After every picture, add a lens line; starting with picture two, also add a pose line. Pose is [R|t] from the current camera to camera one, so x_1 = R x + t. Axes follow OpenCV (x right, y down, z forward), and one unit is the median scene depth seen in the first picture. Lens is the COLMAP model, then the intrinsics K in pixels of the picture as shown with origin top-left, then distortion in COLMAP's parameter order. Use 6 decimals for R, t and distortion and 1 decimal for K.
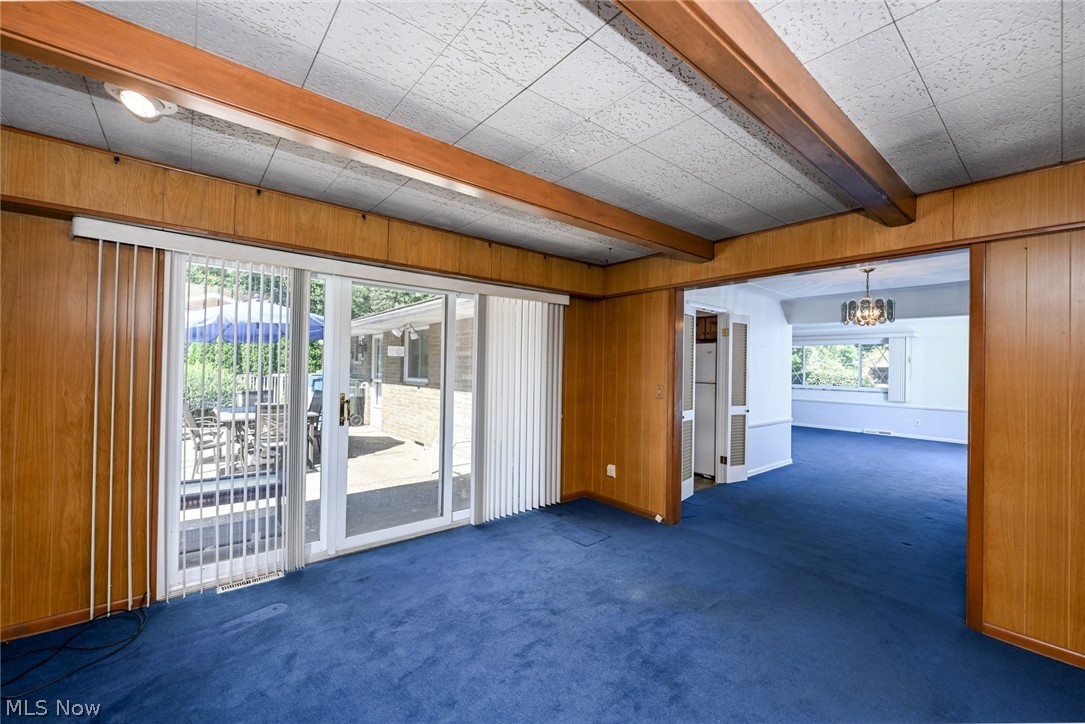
lens RADIAL K [[432.1, 0, 542.5], [0, 432.1, 362.0], [0, 0, 1]] dist [-0.002167, -0.000095]
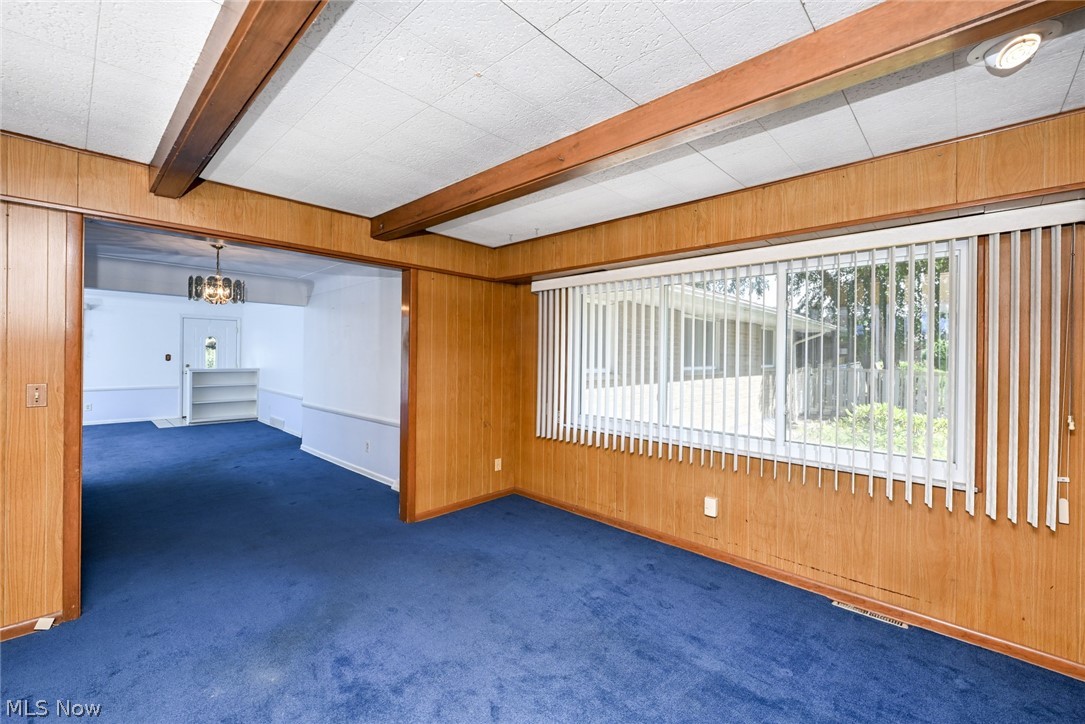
lens RADIAL K [[448.6, 0, 554.4], [0, 448.6, 363.4], [0, 0, 1]] dist [-0.000519, -0.000166]
pose [[-0.132168, -0.044775, 0.990216, -0.553421], [-0.018591, 0.998915, 0.042687, -0.017746], [-0.991053, -0.012768, -0.132857, 0.638835]]
